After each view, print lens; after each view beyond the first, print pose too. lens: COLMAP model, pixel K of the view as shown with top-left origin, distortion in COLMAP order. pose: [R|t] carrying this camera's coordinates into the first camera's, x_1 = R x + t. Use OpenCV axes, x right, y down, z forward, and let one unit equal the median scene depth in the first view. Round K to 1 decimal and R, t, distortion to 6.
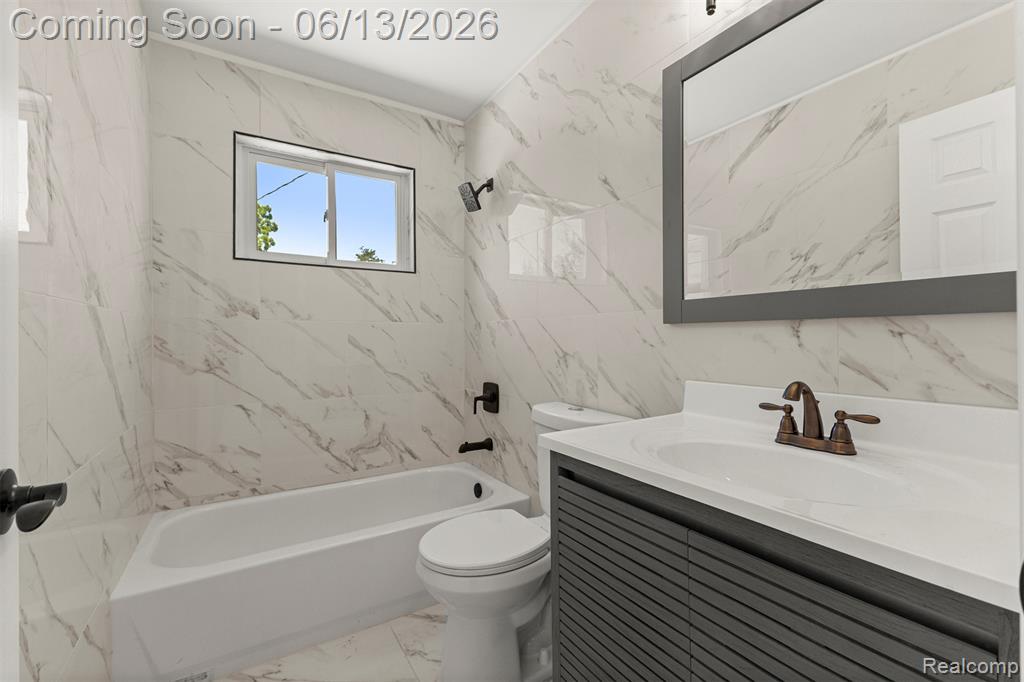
lens RADIAL K [[448.9, 0, 510.8], [0, 448.9, 338.0], [0, 0, 1]] dist [0.017845, -0.003152]
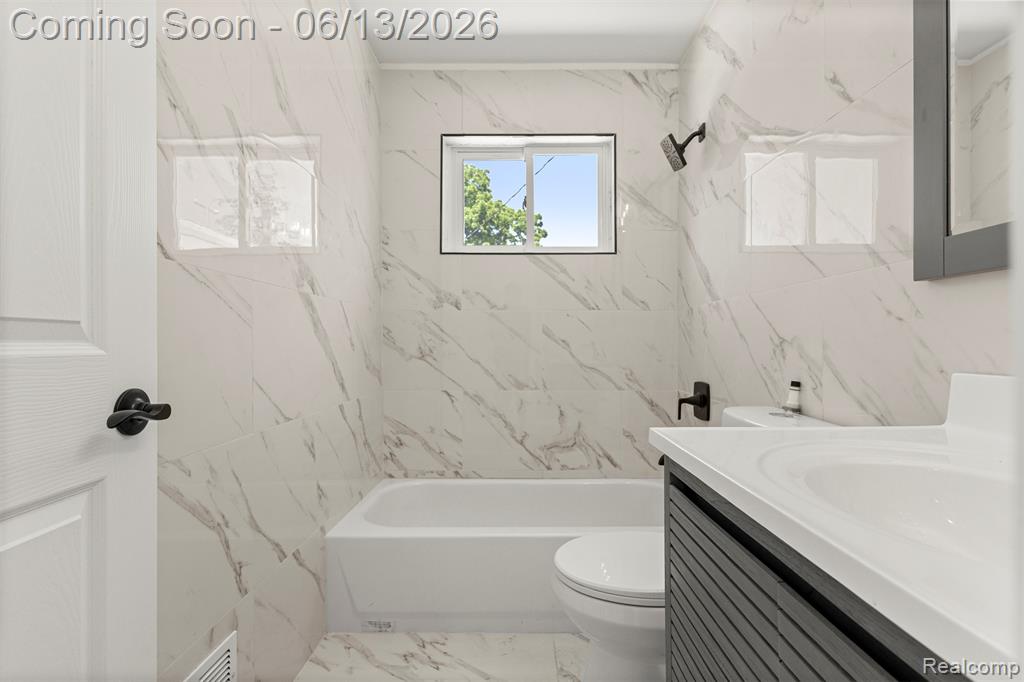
lens RADIAL K [[500.2, 0, 511.1], [0, 500.2, 345.3], [0, 0, 1]] dist [0.013568, -0.002481]
pose [[0.847991, 0.004449, -0.529993, 0.158289], [-0.003311, 0.999990, 0.003095, 0.037330], [0.530001, -0.000870, 0.847997, 0.082266]]
